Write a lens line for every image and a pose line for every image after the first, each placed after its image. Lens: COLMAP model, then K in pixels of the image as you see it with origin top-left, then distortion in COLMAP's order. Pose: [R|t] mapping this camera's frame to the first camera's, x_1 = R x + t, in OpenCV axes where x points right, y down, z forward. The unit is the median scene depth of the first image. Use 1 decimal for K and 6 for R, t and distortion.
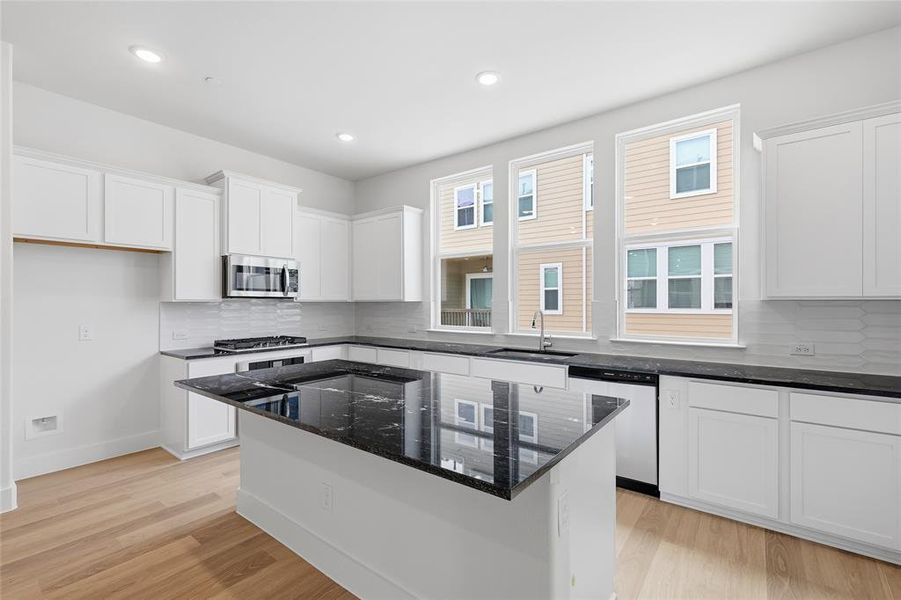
lens RADIAL K [[400.7, 0, 453.3], [0, 400.7, 297.7], [0, 0, 1]] dist [0.005692, -0.000232]
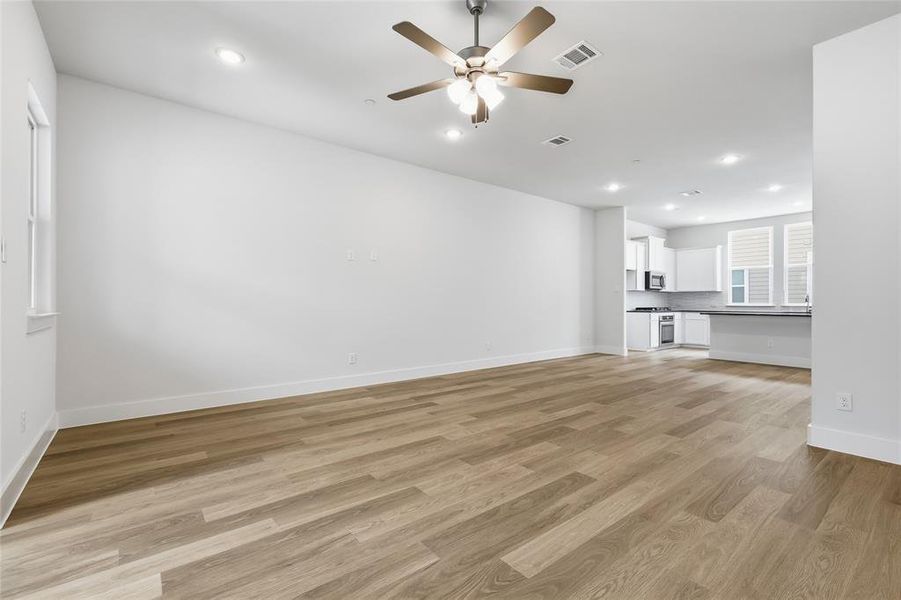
lens RADIAL K [[400.7, 0, 450.7], [0, 400.7, 300.2], [0, 0, 1]] dist [0.005692, -0.000232]
pose [[0.970385, 0.000979, -0.241561, -1.092076], [0.000360, 0.999985, 0.005500, 0.050180], [0.241563, -0.005425, 0.970370, -1.539559]]
